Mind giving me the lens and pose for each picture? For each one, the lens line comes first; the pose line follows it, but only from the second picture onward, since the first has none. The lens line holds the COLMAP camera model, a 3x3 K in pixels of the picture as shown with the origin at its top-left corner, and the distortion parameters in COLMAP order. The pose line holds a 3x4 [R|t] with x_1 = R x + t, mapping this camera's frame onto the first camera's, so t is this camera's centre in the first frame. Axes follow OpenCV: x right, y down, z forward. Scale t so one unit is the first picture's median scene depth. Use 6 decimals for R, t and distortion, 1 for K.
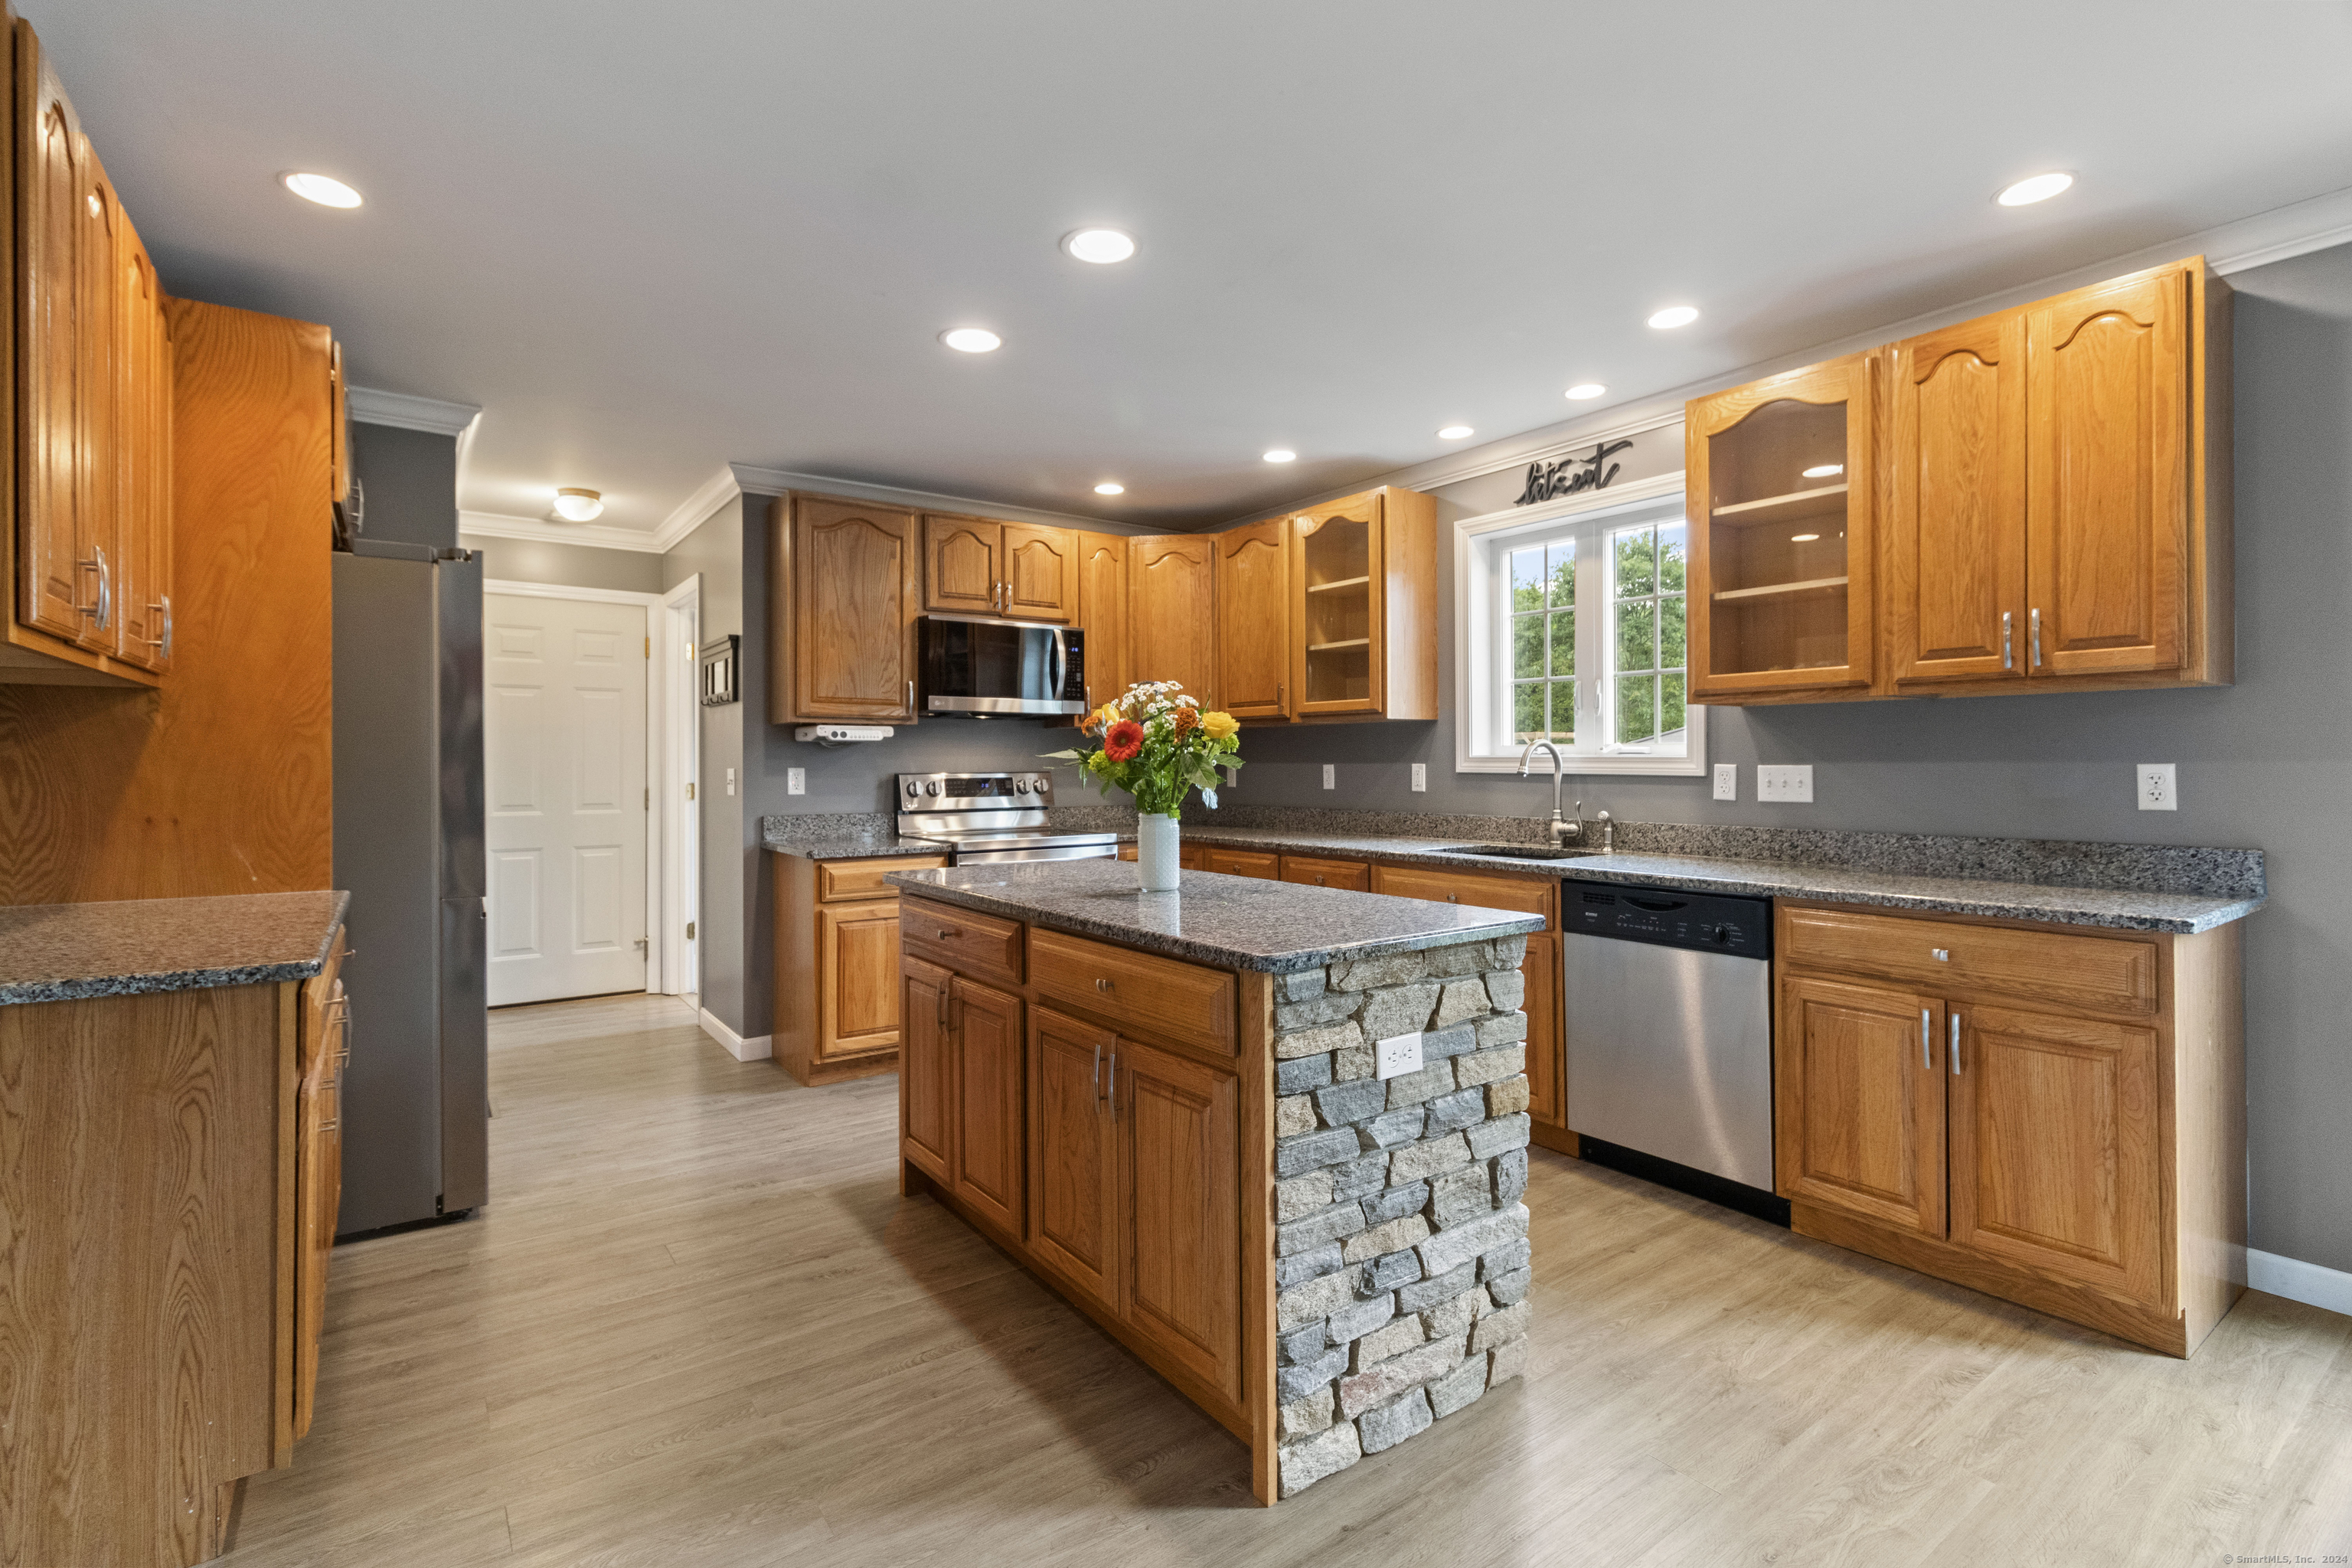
lens RADIAL K [[1082.7, 0, 1171.3], [0, 1082.7, 762.6], [0, 0, 1]] dist [0.005246, 0.001244]
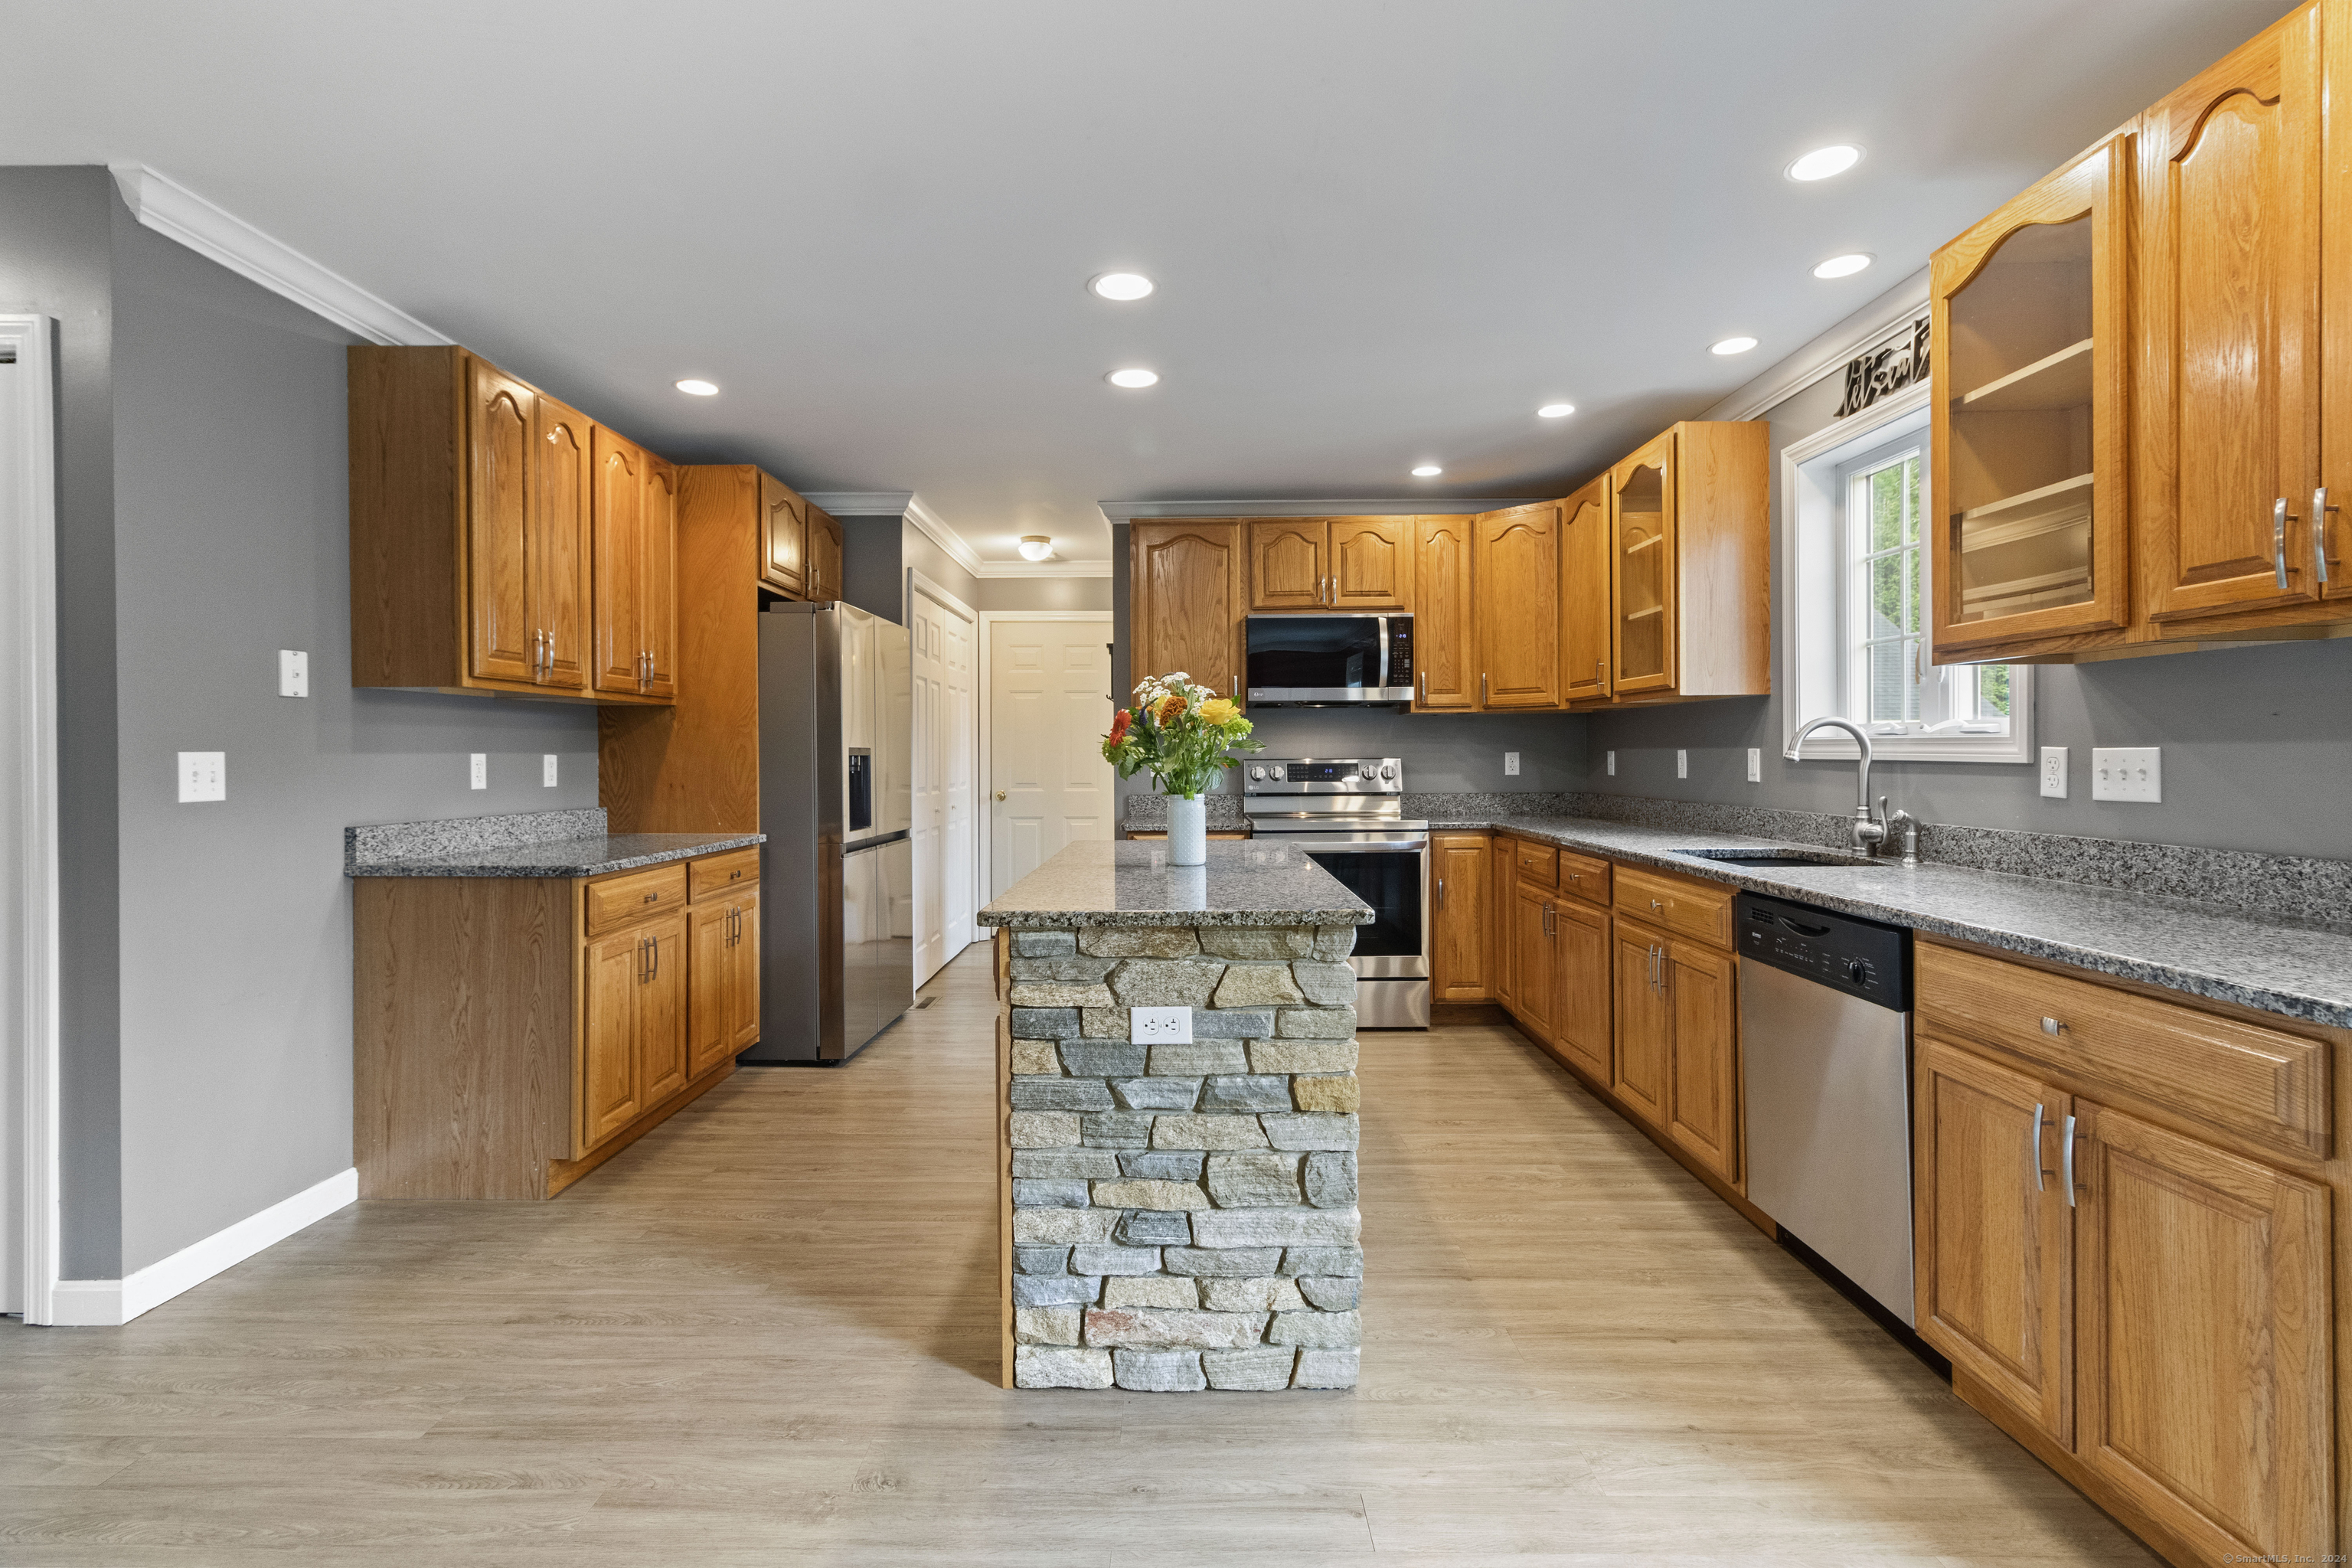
lens RADIAL K [[1082.7, 0, 1166.3], [0, 1082.7, 758.0], [0, 0, 1]] dist [0.005246, 0.001244]
pose [[0.805092, 0.000953, -0.593149, 0.553517], [0.003029, 0.999979, 0.005719, 0.003655], [0.593142, -0.006401, 0.805073, 0.105504]]
